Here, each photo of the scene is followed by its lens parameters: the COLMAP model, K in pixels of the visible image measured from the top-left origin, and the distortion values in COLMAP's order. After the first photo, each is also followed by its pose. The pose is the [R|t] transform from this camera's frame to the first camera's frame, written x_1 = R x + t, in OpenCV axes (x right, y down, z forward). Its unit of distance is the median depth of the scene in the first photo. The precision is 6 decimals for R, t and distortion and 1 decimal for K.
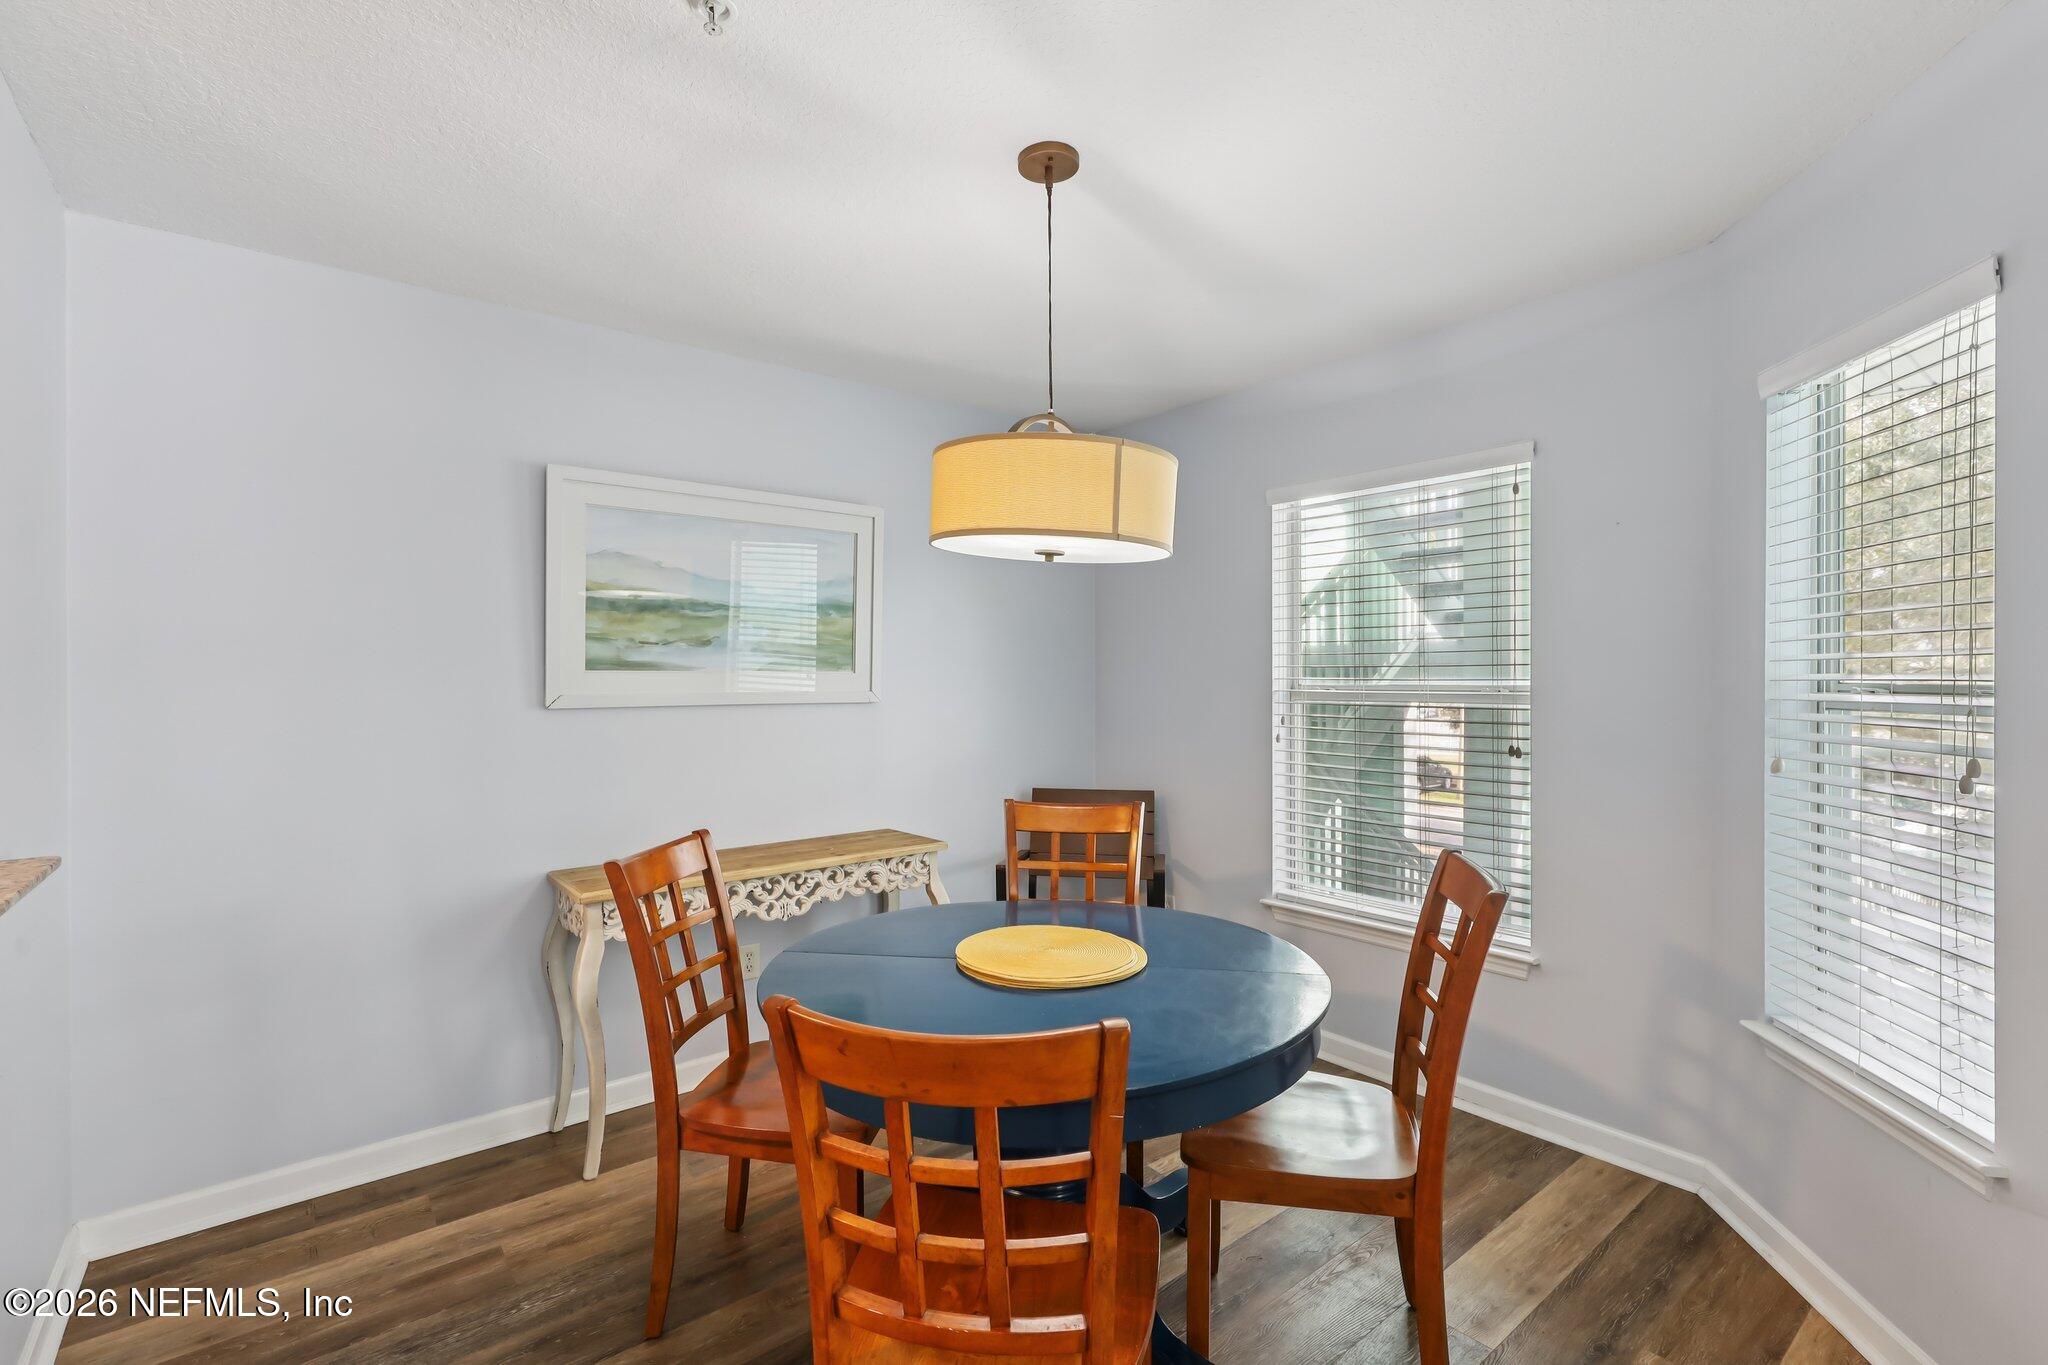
lens RADIAL K [[927.3, 0, 1016.0], [0, 927.3, 667.2], [0, 0, 1]] dist [0.001823, -0.001068]
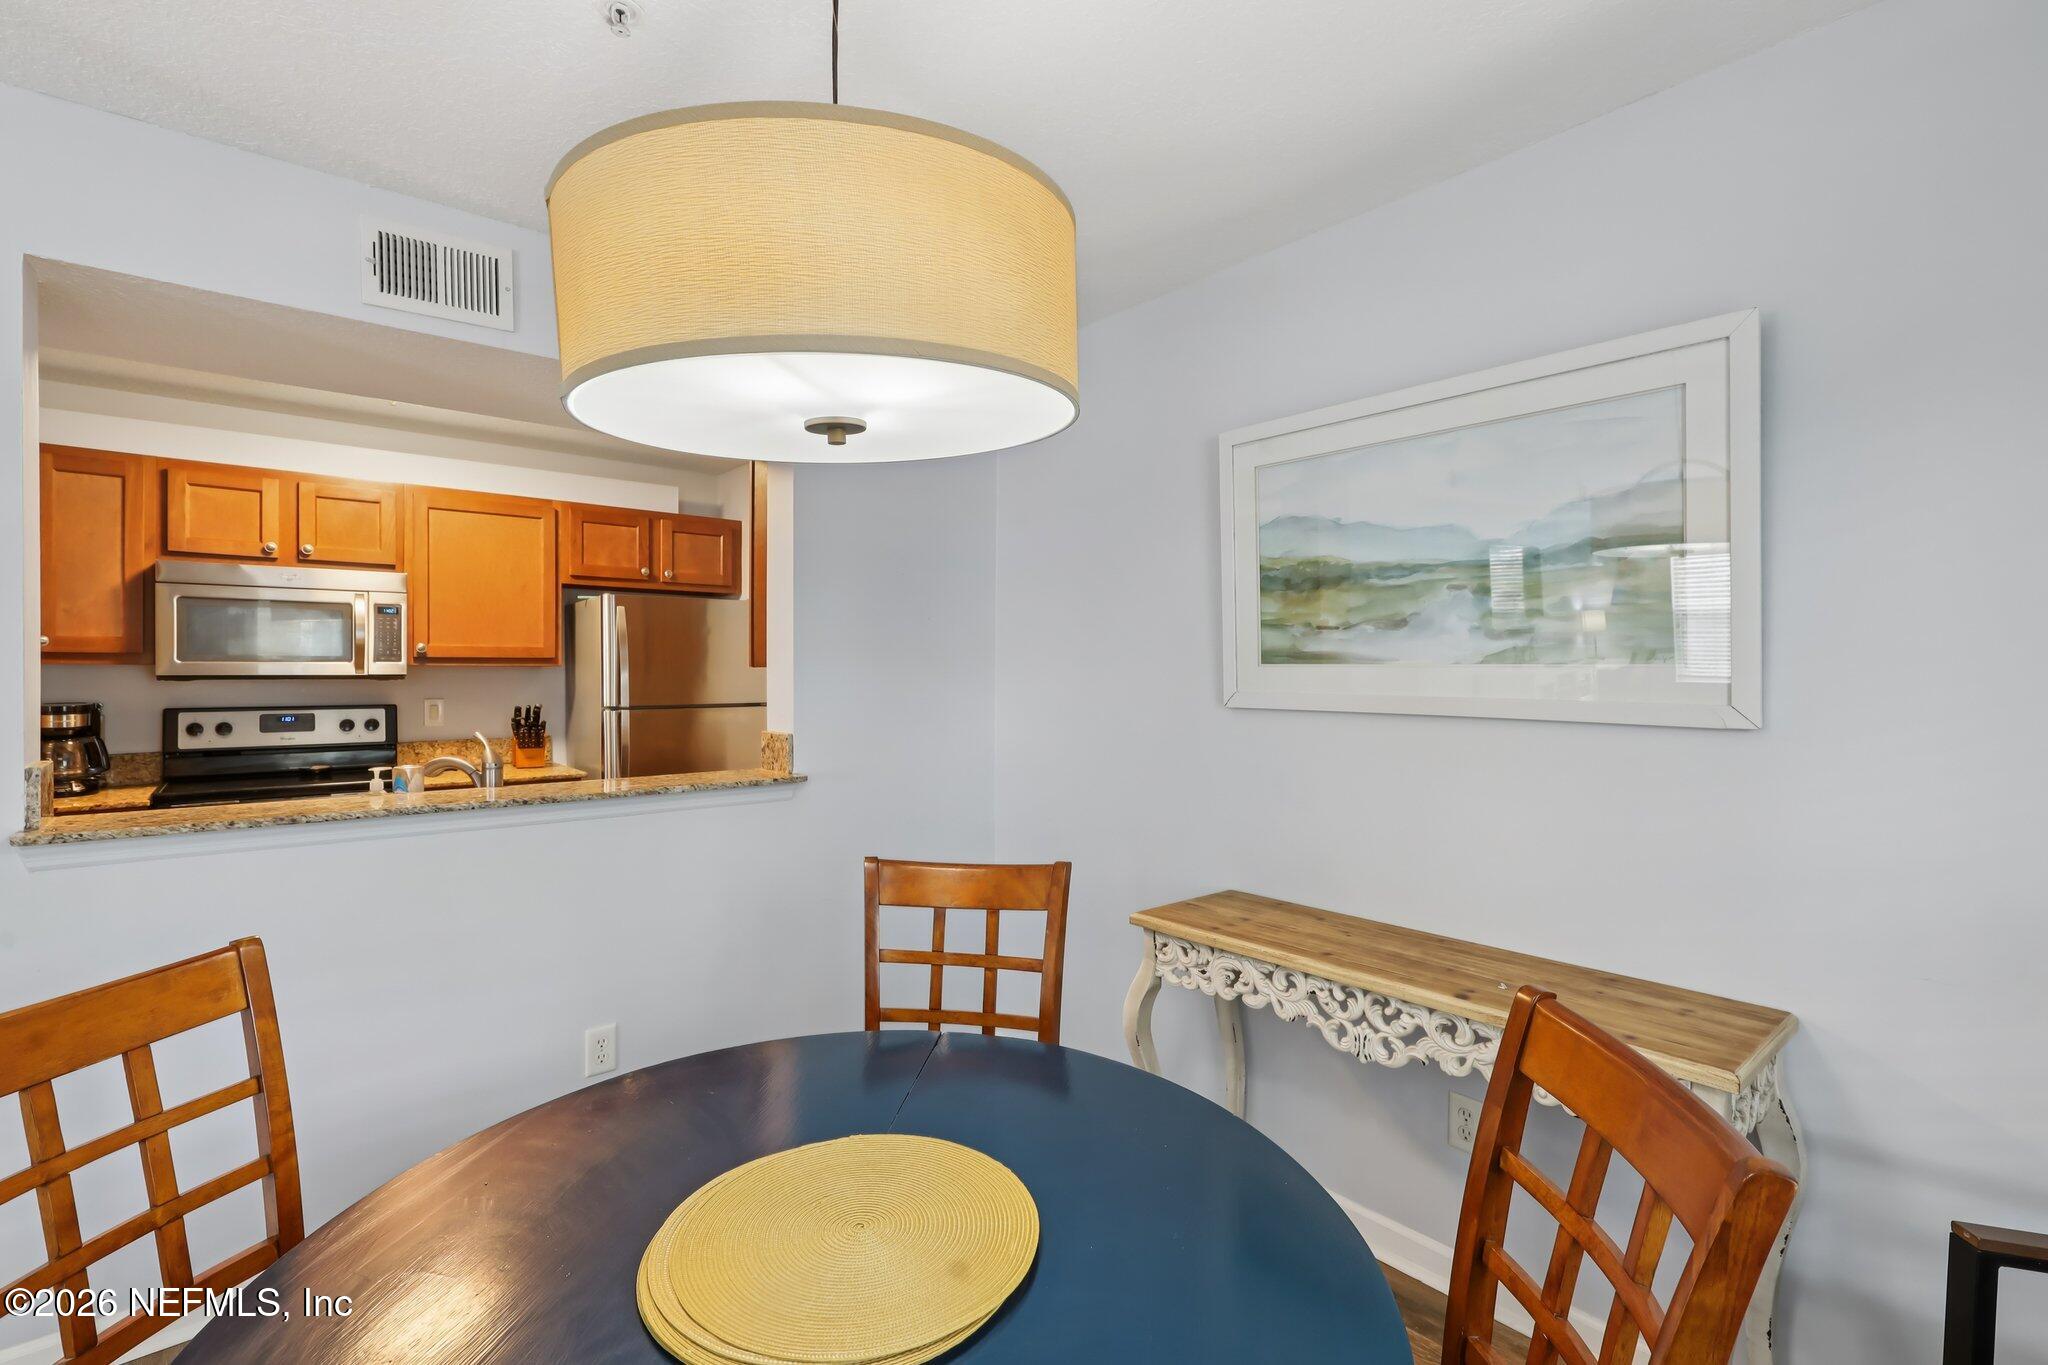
lens RADIAL K [[927.3, 0, 1016.0], [0, 927.3, 667.2], [0, 0, 1]] dist [0.001823, -0.001068]
pose [[0.021820, -0.000752, -0.999762, 0.367179], [0.004246, 0.999991, -0.000660, 0.005809], [0.999753, -0.004230, 0.021823, 0.743277]]
